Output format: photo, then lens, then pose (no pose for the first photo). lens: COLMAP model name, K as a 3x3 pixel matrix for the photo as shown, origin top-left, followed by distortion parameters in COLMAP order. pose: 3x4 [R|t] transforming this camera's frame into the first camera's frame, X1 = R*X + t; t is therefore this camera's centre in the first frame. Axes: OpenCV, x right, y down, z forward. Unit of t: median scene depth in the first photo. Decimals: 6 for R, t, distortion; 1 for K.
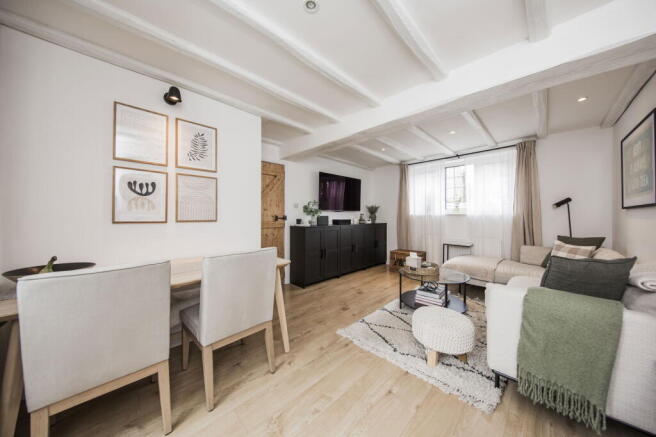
lens RADIAL K [[211.8, 0, 330.6], [0, 211.8, 219.0], [0, 0, 1]] dist [-0.000578, -0.000080]
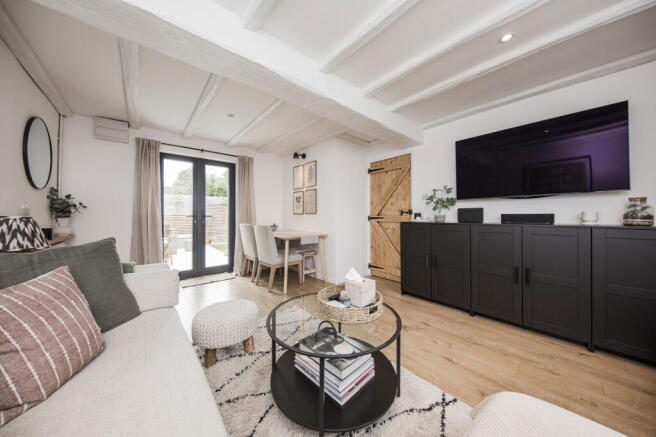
lens RADIAL K [[210.8, 0, 327.3], [0, 210.8, 212.0], [0, 0, 1]] dist [-0.000227, -0.000027]
pose [[-0.062444, -0.013054, -0.997963, 0.641412], [-0.009596, 0.999876, -0.012478, 0.009460], [0.998002, 0.008798, -0.062561, 0.652765]]
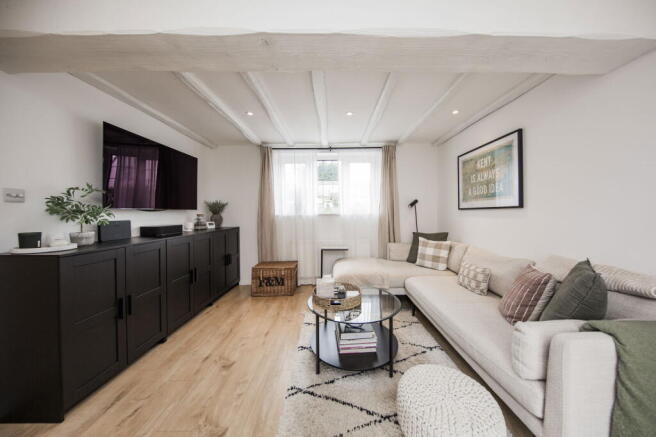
lens RADIAL K [[220.7, 0, 336.4], [0, 220.7, 214.3], [0, 0, 1]] dist [-0.000835, -0.000123]
pose [[0.688884, -0.013230, 0.724751, -0.054706], [0.021905, 0.999757, -0.002571, -0.018038], [-0.724541, 0.017647, 0.689006, 0.337623]]
